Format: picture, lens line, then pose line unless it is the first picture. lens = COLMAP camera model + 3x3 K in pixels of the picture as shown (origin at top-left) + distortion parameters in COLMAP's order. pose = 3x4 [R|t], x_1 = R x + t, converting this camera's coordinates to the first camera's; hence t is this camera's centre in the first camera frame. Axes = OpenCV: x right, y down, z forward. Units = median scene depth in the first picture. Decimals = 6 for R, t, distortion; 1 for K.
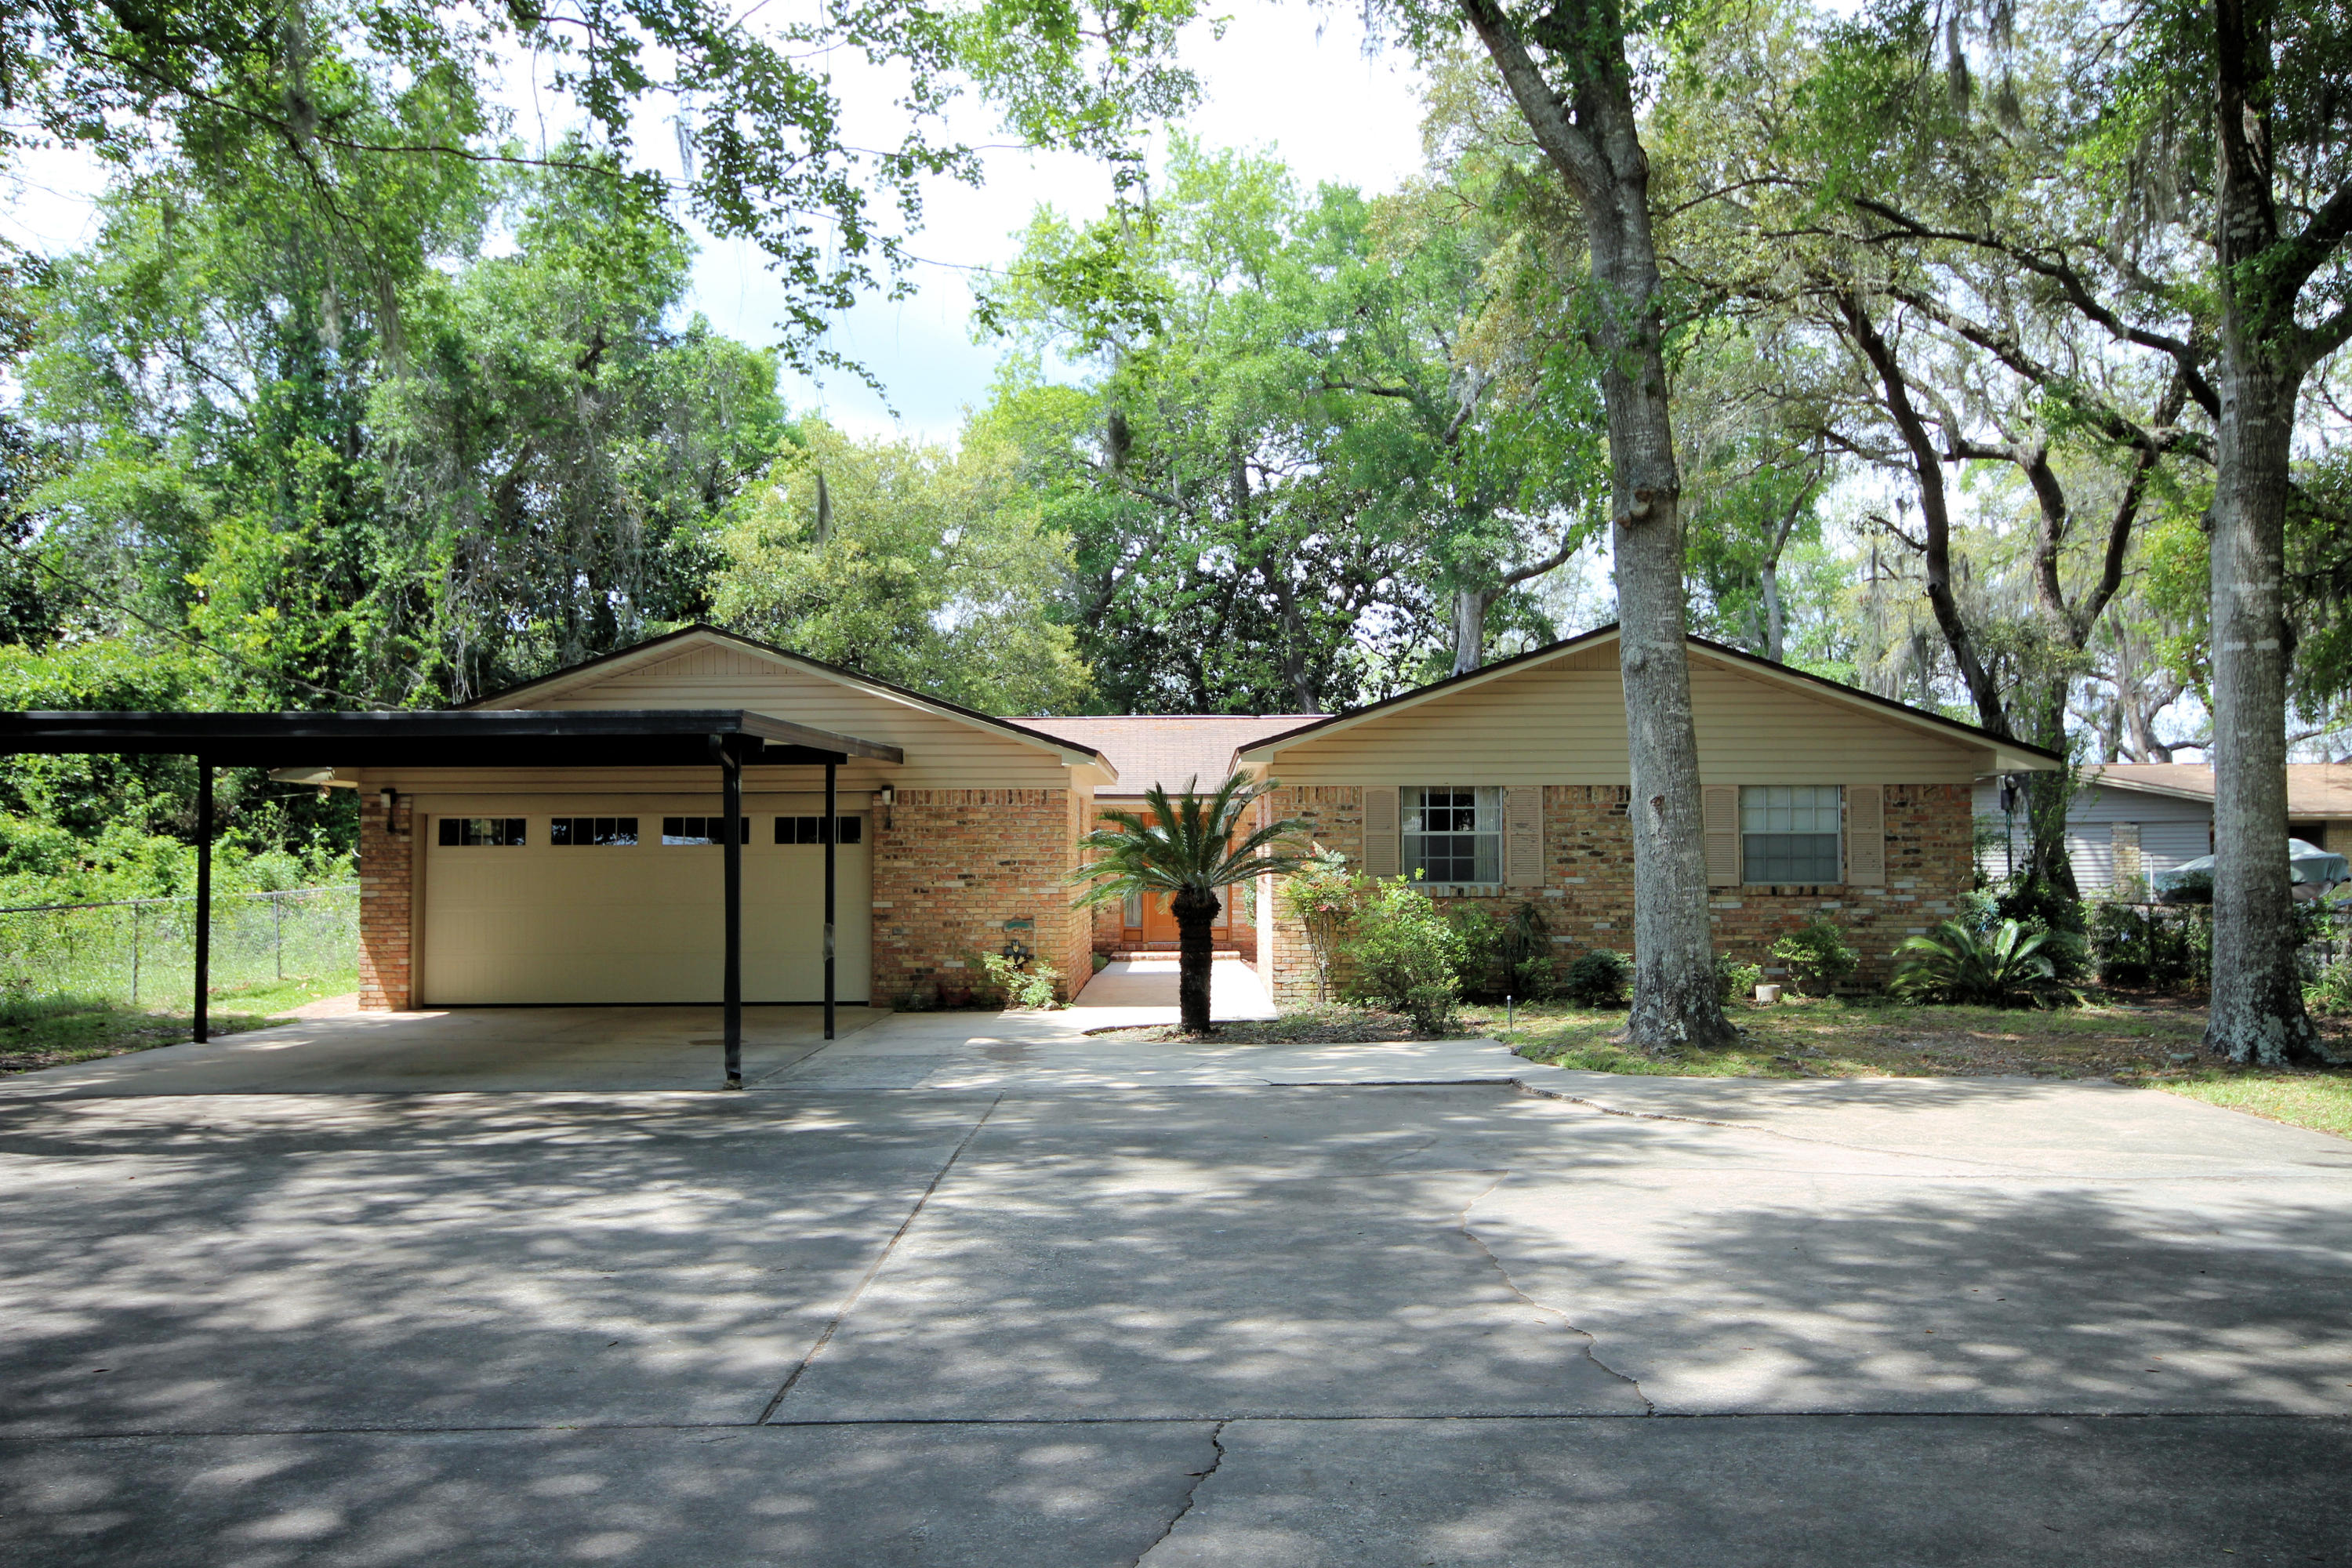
lens RADIAL K [[1834.7, 0, 1175.5], [0, 1834.7, 783.1], [0, 0, 1]] dist [0.020870, 0.006212]
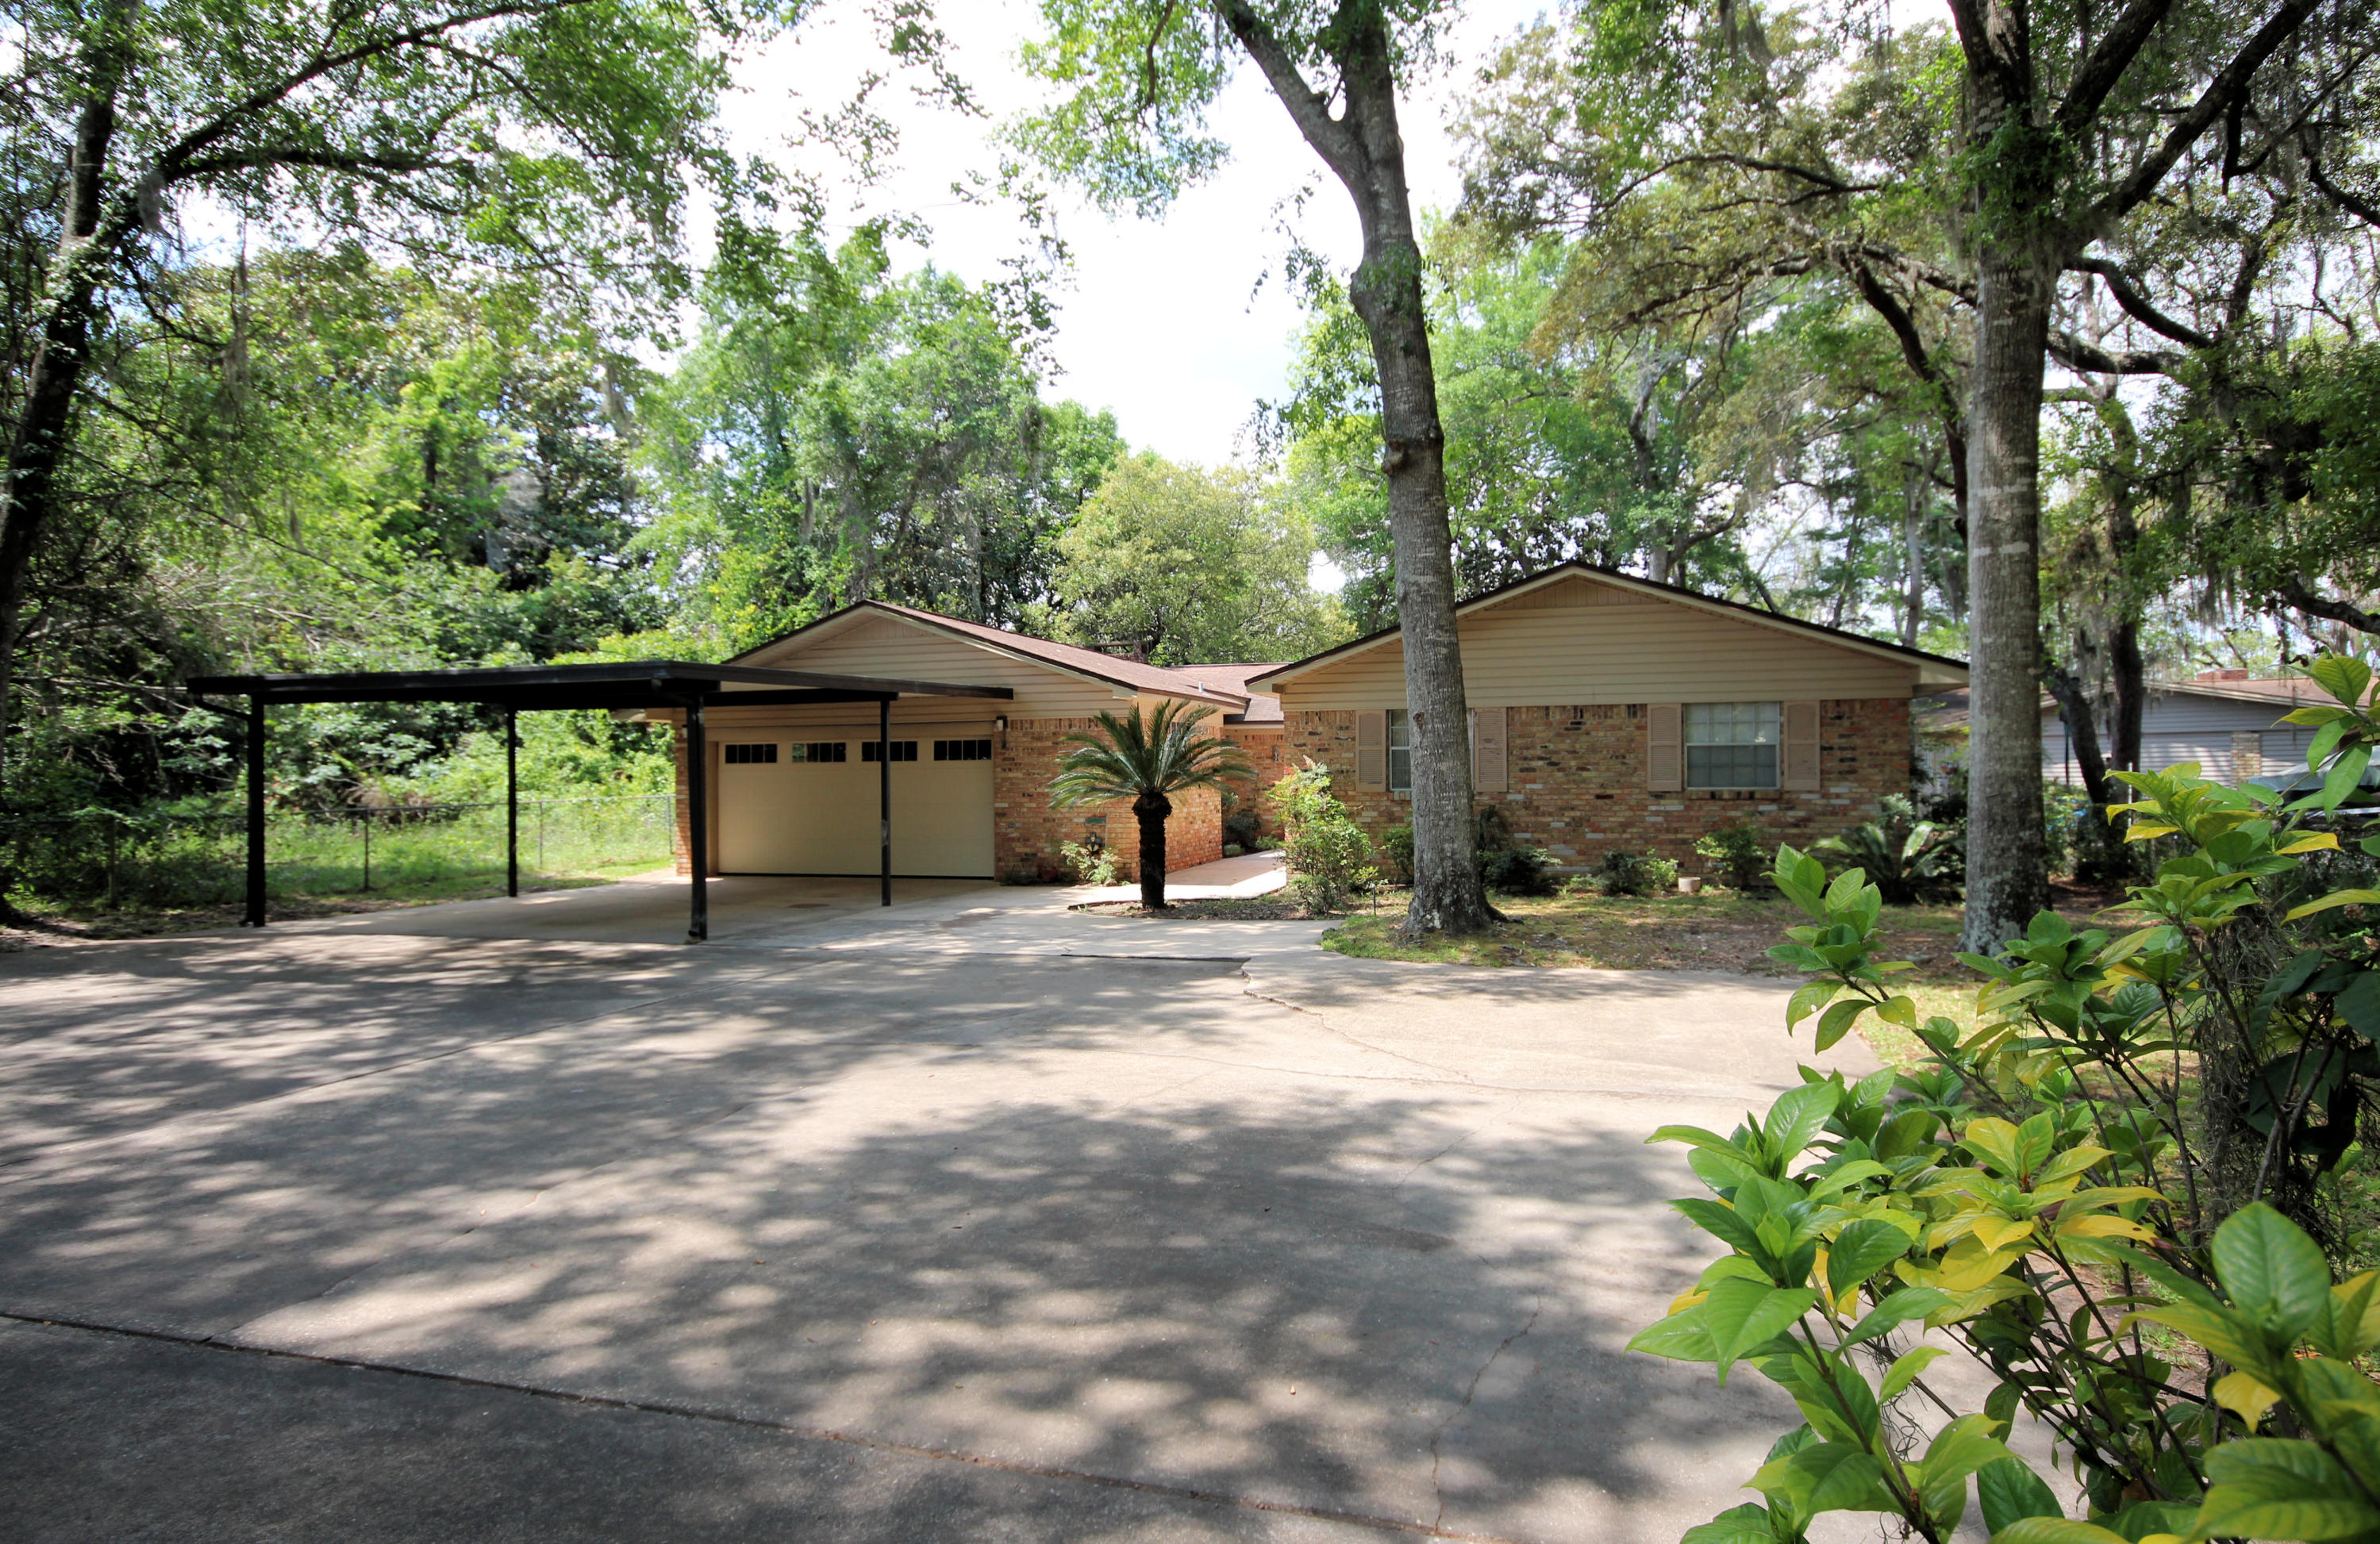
lens RADIAL K [[1303.6, 0, 1189.9], [0, 1303.6, 770.6], [0, 0, 1]] dist [0.014558, 0.002327]
pose [[0.956278, -0.005158, -0.292413, 0.297643], [0.017379, 0.999080, 0.039211, 0.007000], [0.291942, -0.042578, 0.955488, 0.155721]]
